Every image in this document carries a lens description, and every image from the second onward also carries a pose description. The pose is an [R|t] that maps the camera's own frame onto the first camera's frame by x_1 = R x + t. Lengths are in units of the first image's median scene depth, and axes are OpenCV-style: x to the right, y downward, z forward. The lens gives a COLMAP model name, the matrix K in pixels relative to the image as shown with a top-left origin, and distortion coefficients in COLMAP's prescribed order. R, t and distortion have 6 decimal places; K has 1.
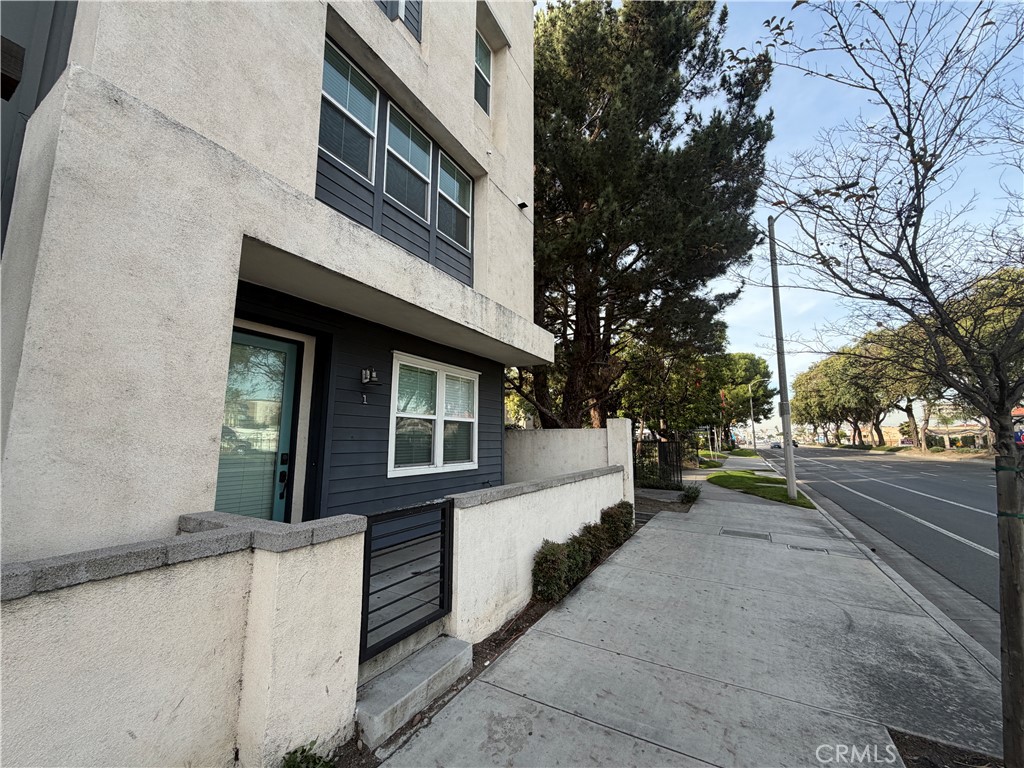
lens RADIAL K [[407.9, 0, 507.8], [0, 407.9, 384.0], [0, 0, 1]] dist [-0.005920, -0.000207]
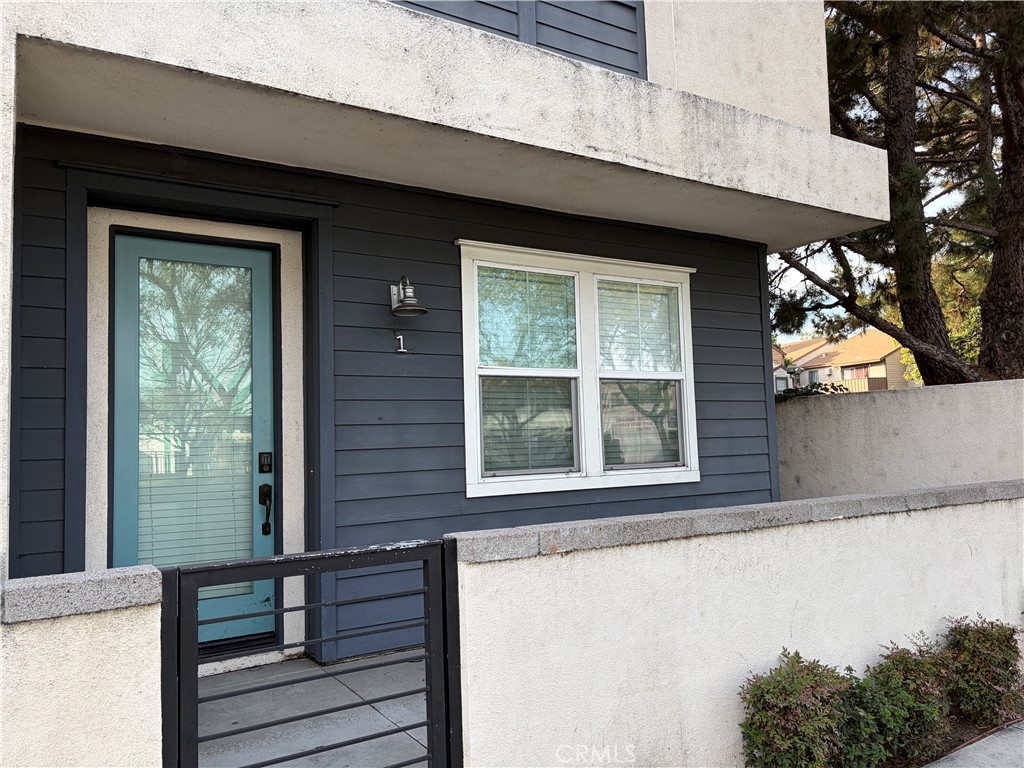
lens RADIAL K [[770.4, 0, 510.9], [0, 770.4, 390.7], [0, 0, 1]] dist [0.036108, -0.031497]
pose [[0.880708, -0.063286, -0.469413, 0.201491], [0.099173, 0.993706, 0.052096, 0.056856], [0.463161, -0.092434, 0.881441, 0.209369]]
